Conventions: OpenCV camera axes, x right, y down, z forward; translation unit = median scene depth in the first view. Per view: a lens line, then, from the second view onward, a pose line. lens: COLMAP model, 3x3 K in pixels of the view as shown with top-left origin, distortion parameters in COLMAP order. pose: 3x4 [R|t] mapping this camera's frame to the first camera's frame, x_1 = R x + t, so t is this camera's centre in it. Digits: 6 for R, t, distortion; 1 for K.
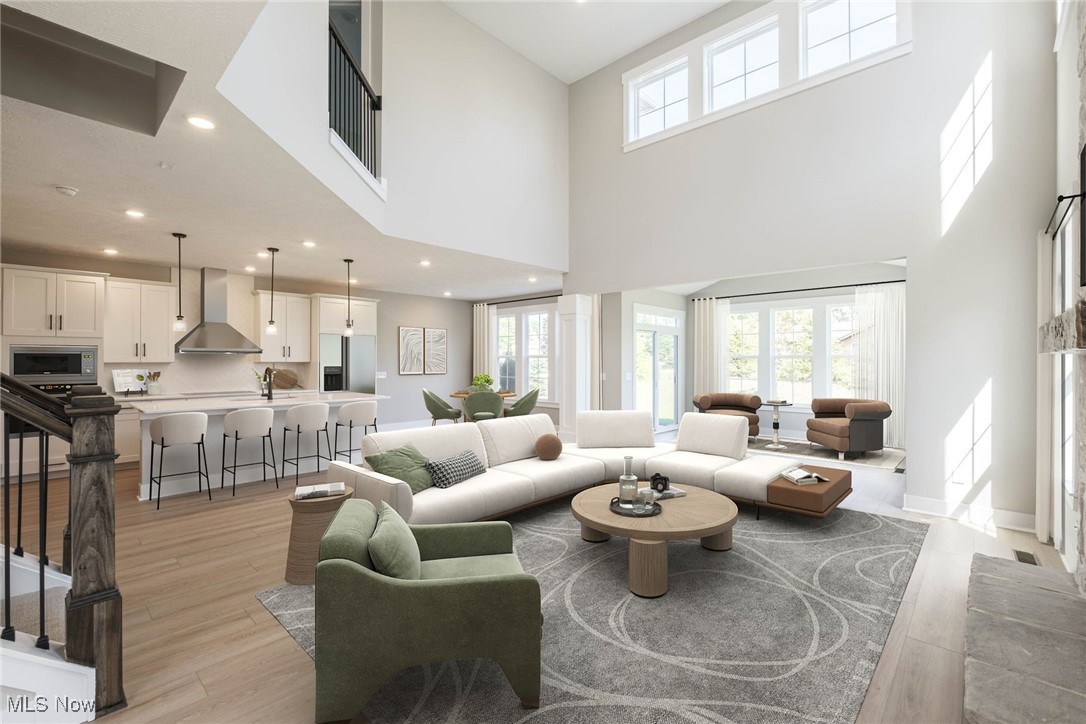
lens RADIAL K [[482.6, 0, 547.4], [0, 482.6, 365.0], [0, 0, 1]] dist [-0.007852, 0.000141]
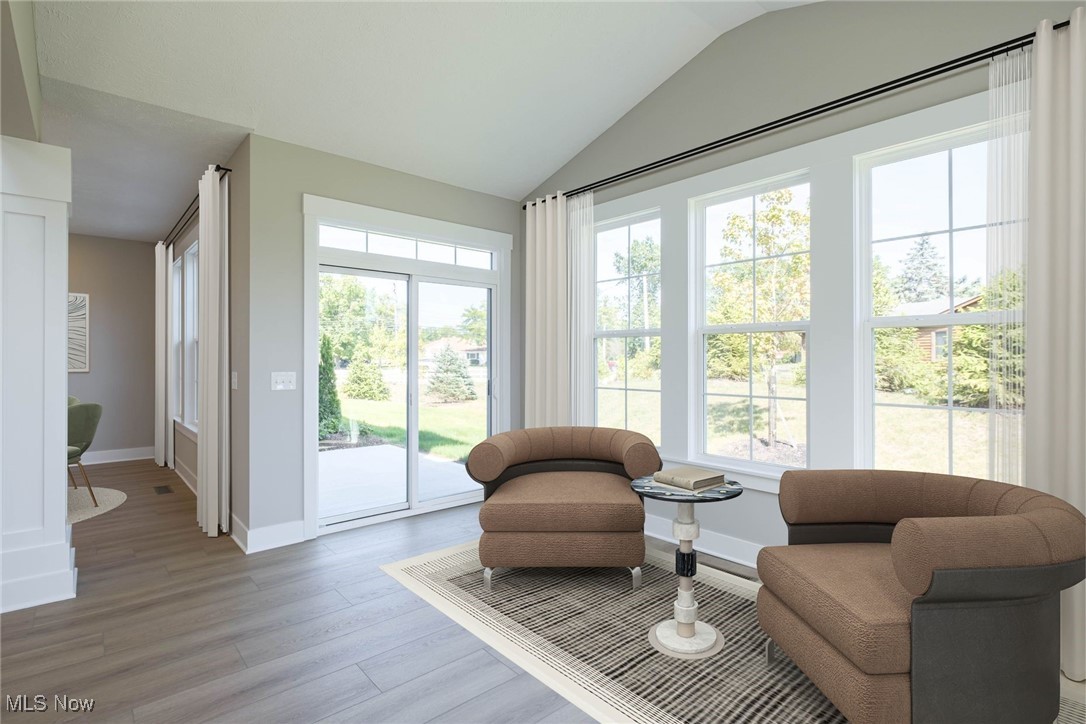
lens RADIAL K [[513.4, 0, 540.0], [0, 513.4, 358.4], [0, 0, 1]] dist [0.002954, -0.000201]
pose [[0.995445, -0.002300, -0.095308, 0.373595], [0.001557, 0.999968, -0.007875, 0.001628], [0.095323, 0.007691, 0.995417, 0.578916]]
